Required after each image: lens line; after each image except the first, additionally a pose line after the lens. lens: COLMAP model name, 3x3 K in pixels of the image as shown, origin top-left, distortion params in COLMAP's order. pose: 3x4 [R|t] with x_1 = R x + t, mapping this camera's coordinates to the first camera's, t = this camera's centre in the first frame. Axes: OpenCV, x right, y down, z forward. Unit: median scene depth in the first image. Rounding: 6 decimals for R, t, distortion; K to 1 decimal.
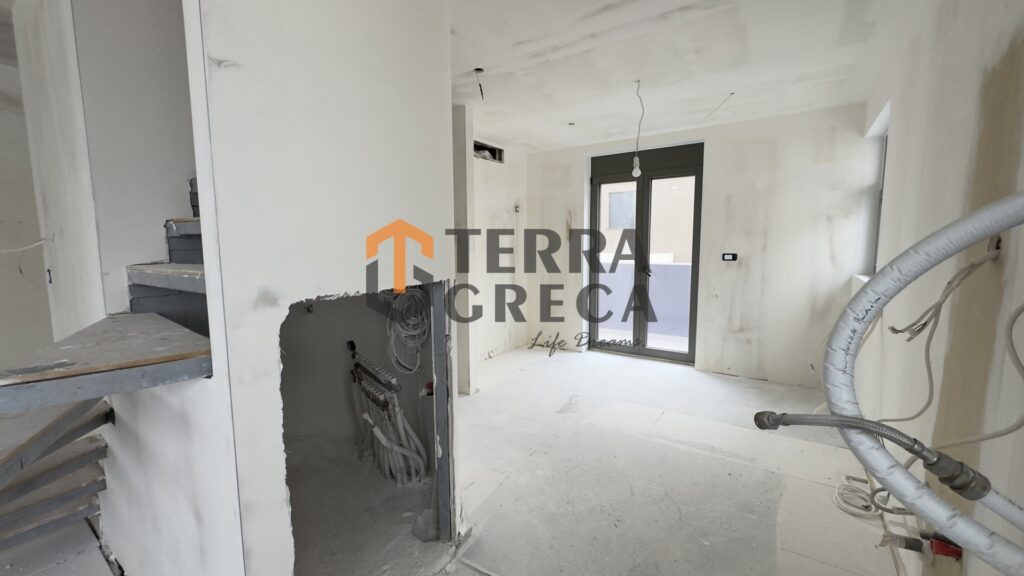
lens RADIAL K [[407.2, 0, 506.4], [0, 407.2, 287.9], [0, 0, 1]] dist [-0.002782, -0.000502]
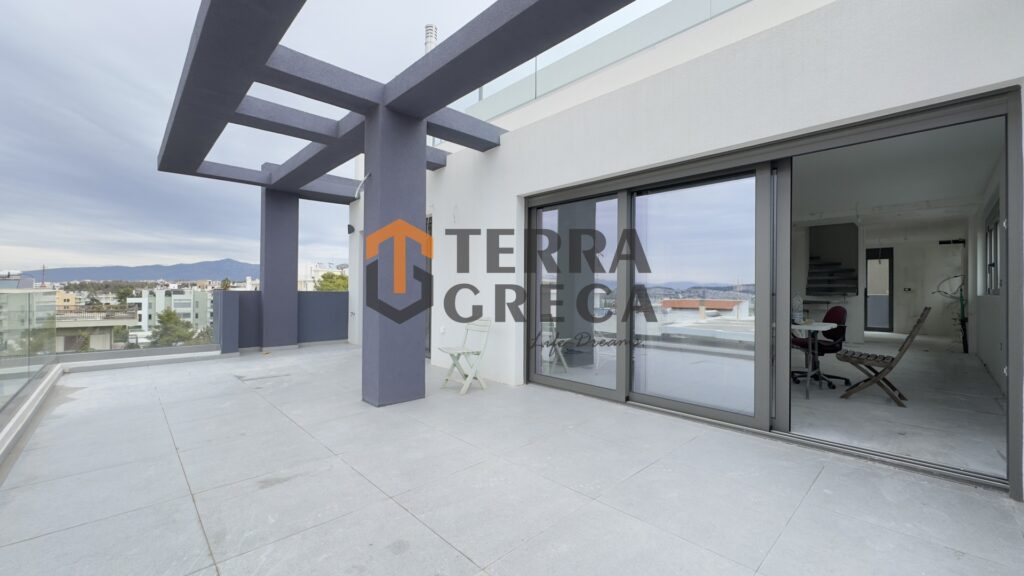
lens RADIAL K [[407.2, 0, 515.1], [0, 407.2, 287.1], [0, 0, 1]] dist [-0.002782, -0.000502]
pose [[0.975993, 0.016394, -0.217185, -1.452919], [-0.042054, 0.992584, -0.114056, 0.333096], [0.213704, 0.120451, 0.969444, -2.243805]]
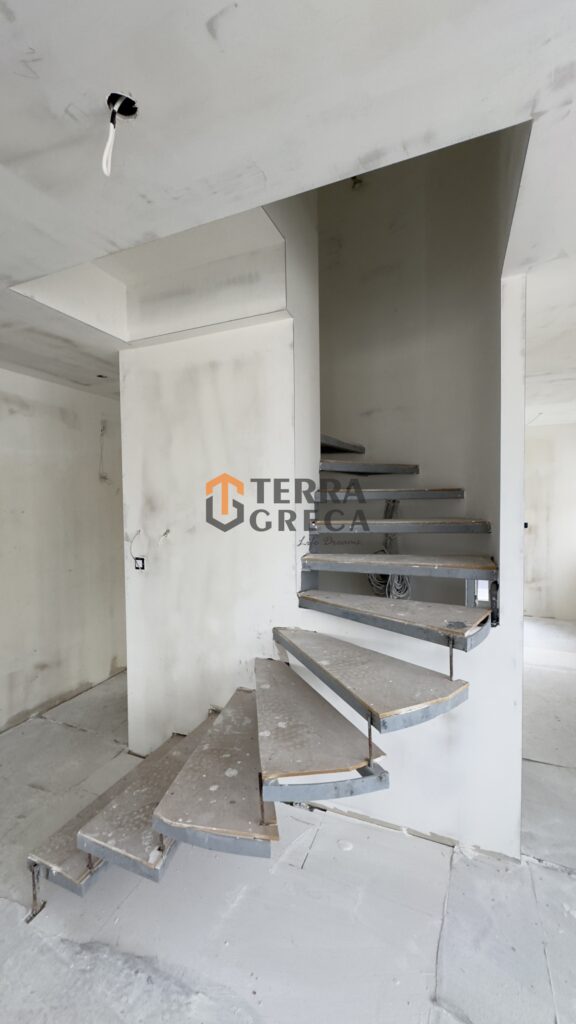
lens RADIAL K [[407.2, 0, 289.8], [0, 407.2, 510.3], [0, 0, 1]] dist [-0.002782, -0.000502]
pose [[0.981378, -0.006381, 0.191979, -0.446551], [0.020776, 0.997111, -0.073066, -0.043564], [-0.190958, 0.075694, 0.978675, -0.150714]]
